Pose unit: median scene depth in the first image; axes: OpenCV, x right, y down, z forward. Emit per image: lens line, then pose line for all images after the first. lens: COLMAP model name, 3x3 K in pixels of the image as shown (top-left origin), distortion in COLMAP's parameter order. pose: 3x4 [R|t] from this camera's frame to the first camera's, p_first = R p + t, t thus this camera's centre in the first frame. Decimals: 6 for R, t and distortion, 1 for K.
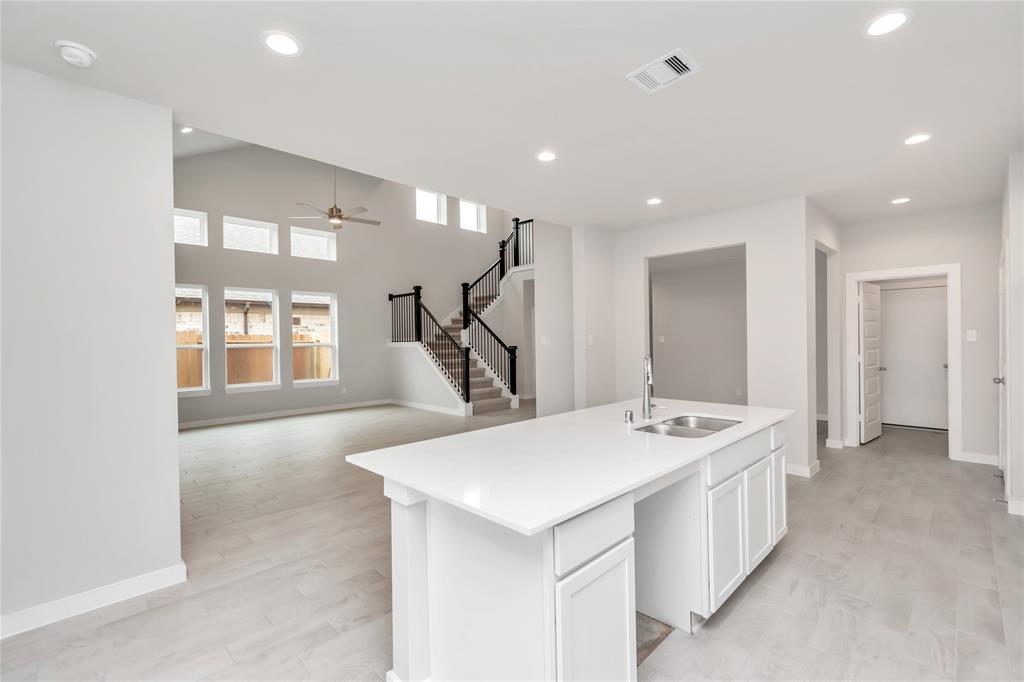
lens RADIAL K [[455.4, 0, 511.1], [0, 455.4, 340.1], [0, 0, 1]] dist [0.001473, -0.000626]
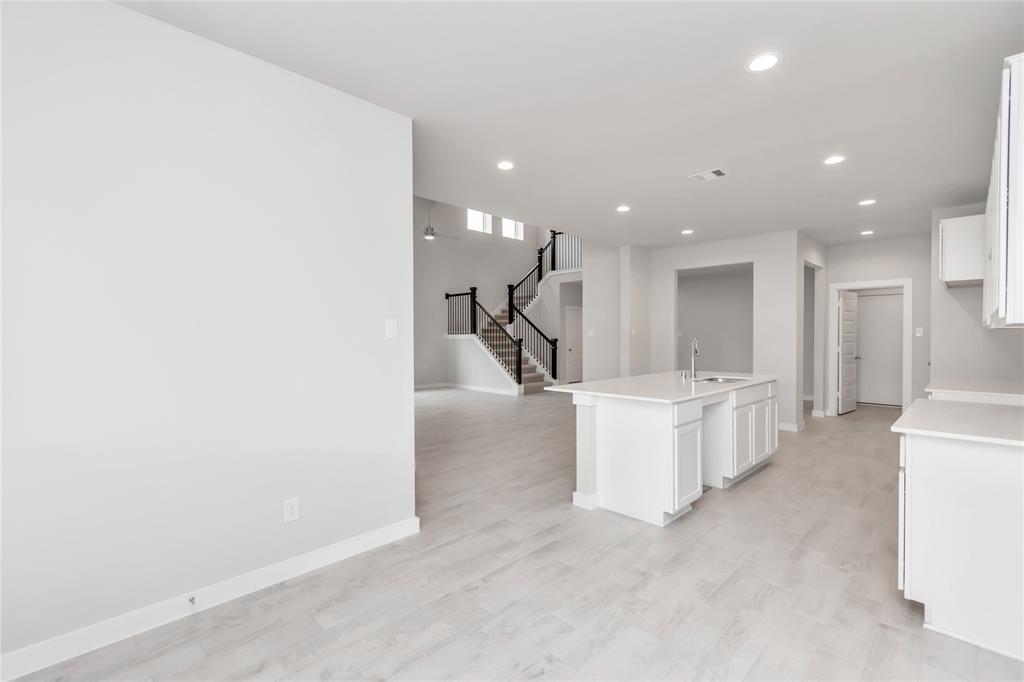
lens RADIAL K [[455.4, 0, 512.9], [0, 455.4, 339.9], [0, 0, 1]] dist [0.001473, -0.000626]
pose [[0.999939, 0.010987, 0.001204, -0.125229], [-0.010993, 0.999923, 0.005746, 0.012771], [-0.001141, -0.005759, 0.999983, -0.225179]]
